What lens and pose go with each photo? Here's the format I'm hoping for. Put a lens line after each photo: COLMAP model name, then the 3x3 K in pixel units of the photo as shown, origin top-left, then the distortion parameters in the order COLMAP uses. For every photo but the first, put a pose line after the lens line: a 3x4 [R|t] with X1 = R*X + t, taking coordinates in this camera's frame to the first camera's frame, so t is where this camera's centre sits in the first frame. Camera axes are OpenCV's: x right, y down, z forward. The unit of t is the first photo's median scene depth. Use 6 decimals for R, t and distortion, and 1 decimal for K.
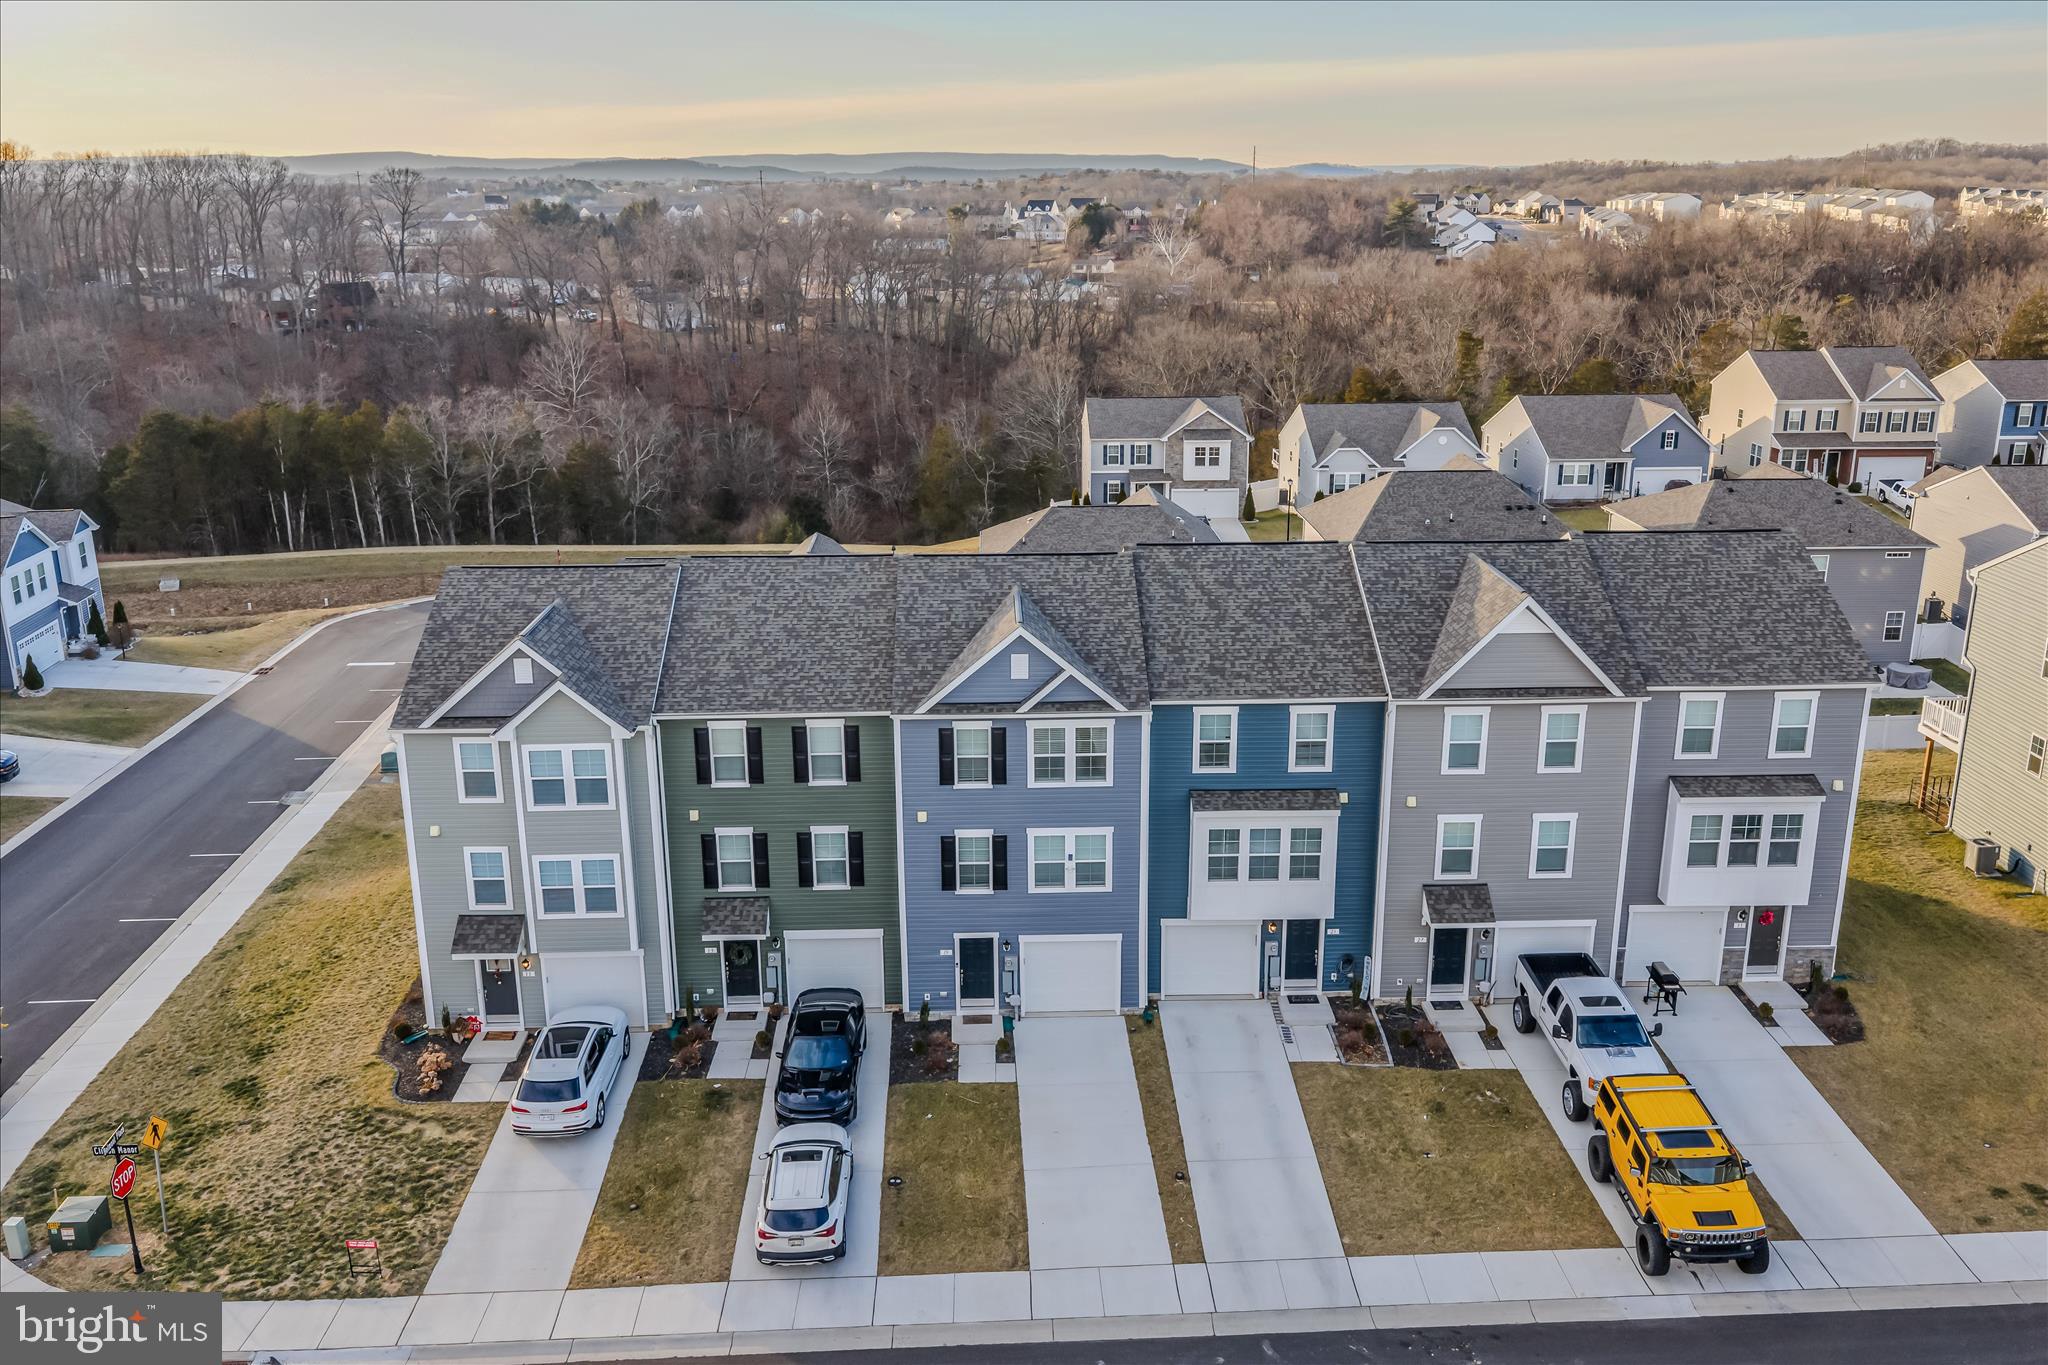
lens RADIAL K [[1691.2, 0, 1026.6], [0, 1691.2, 683.7], [0, 0, 1]] dist [0.025028, -0.049469]
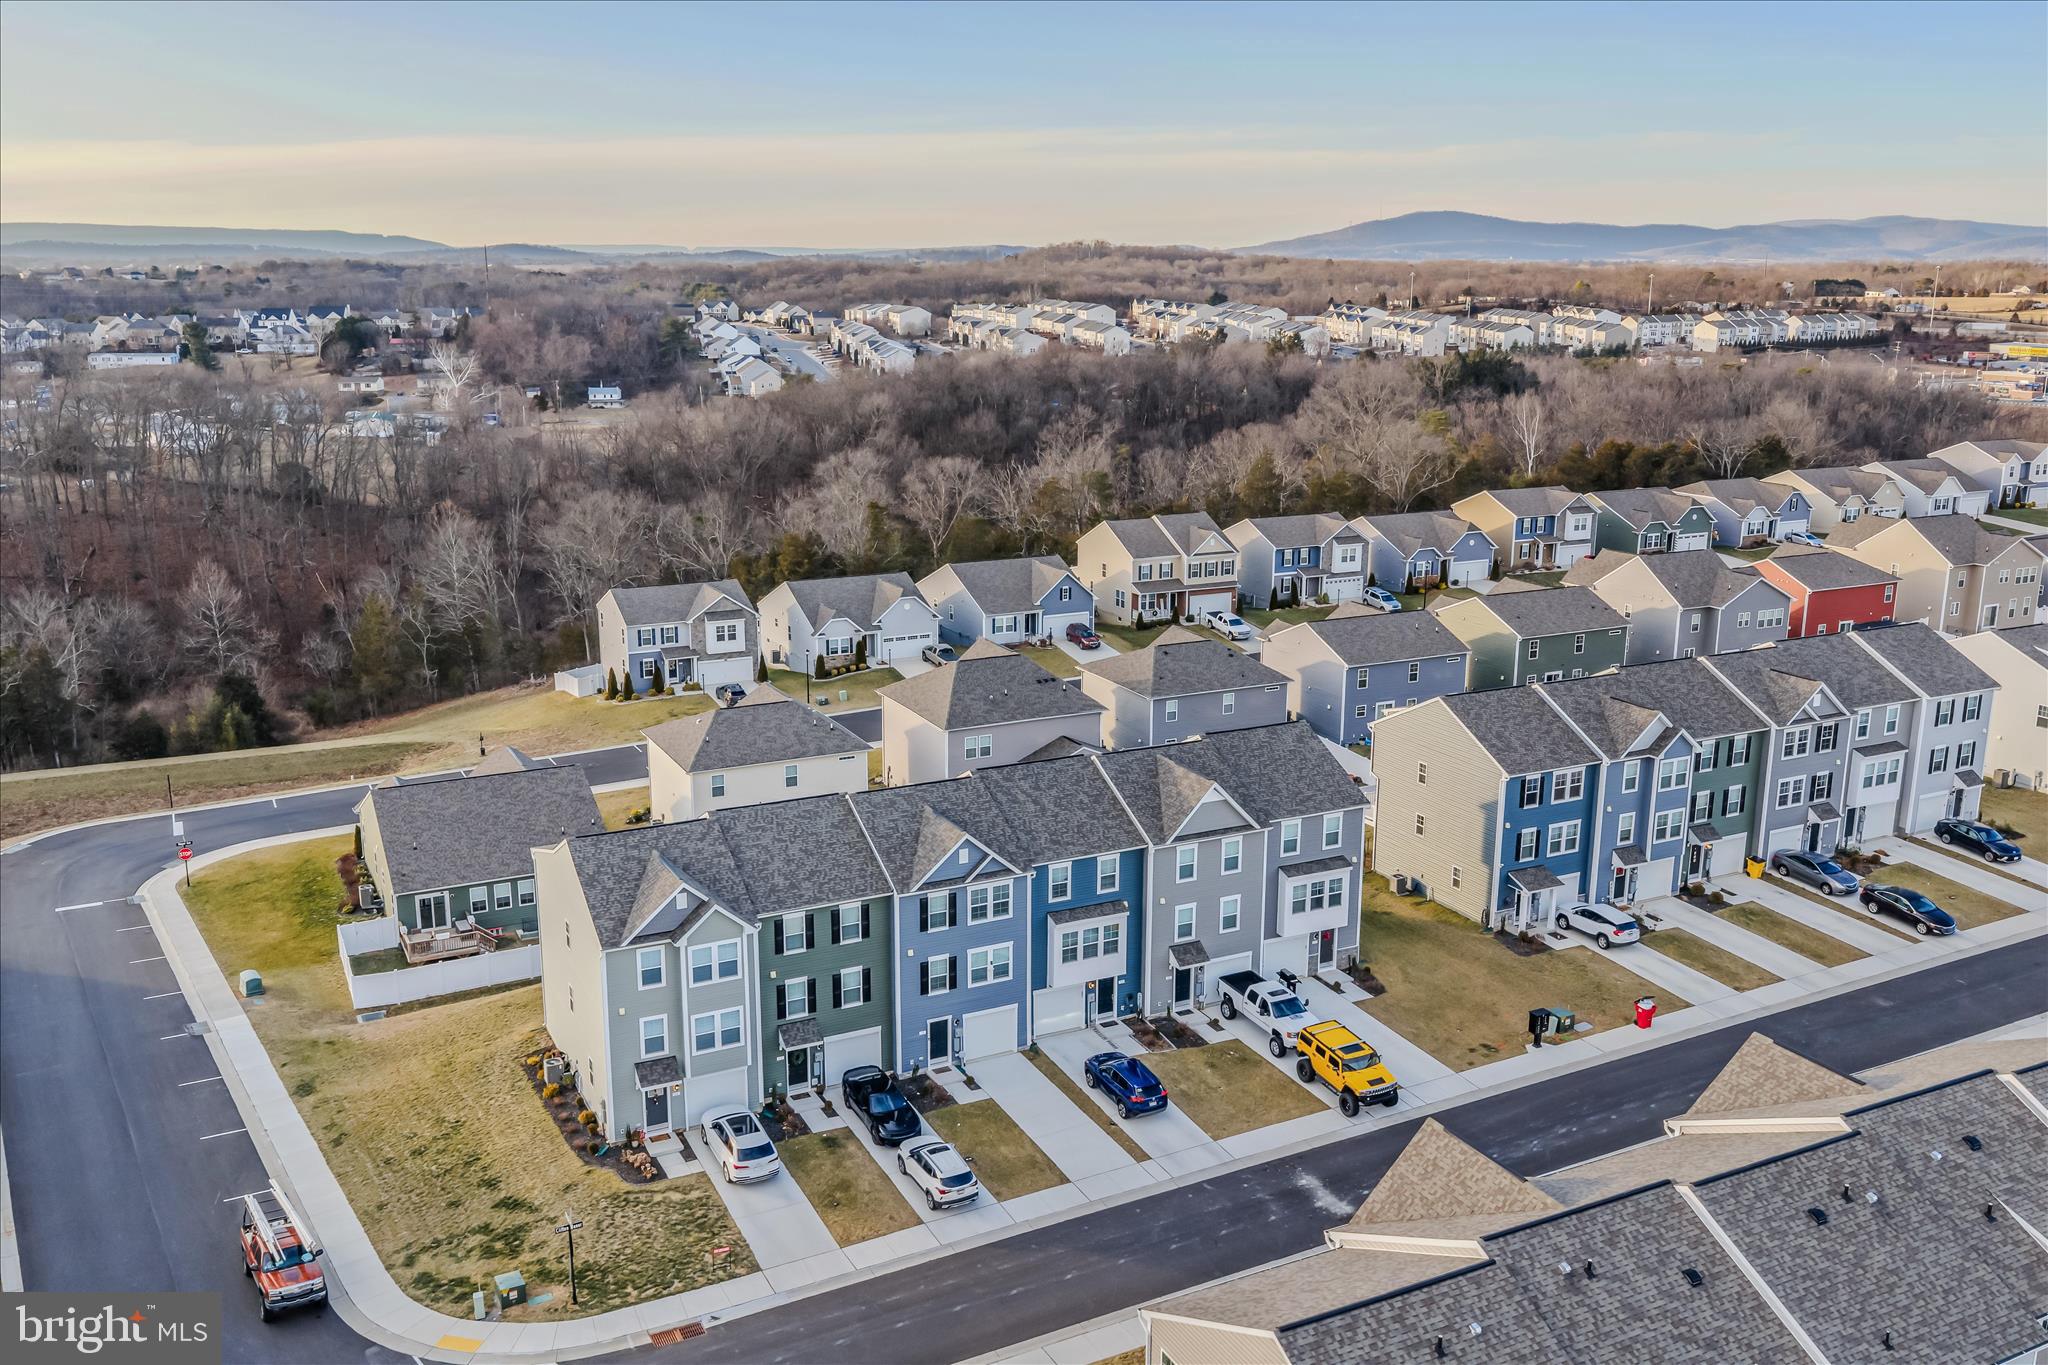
lens RADIAL K [[1725.0, 0, 1024.0], [0, 1725.0, 682.5], [0, 0, 1]] dist [0.042996, -0.101251]
pose [[0.904240, -0.092402, 0.416907, -0.639488], [0.112861, 0.993305, -0.024632, -0.130458], [-0.411840, 0.069326, 0.908615, -0.609267]]
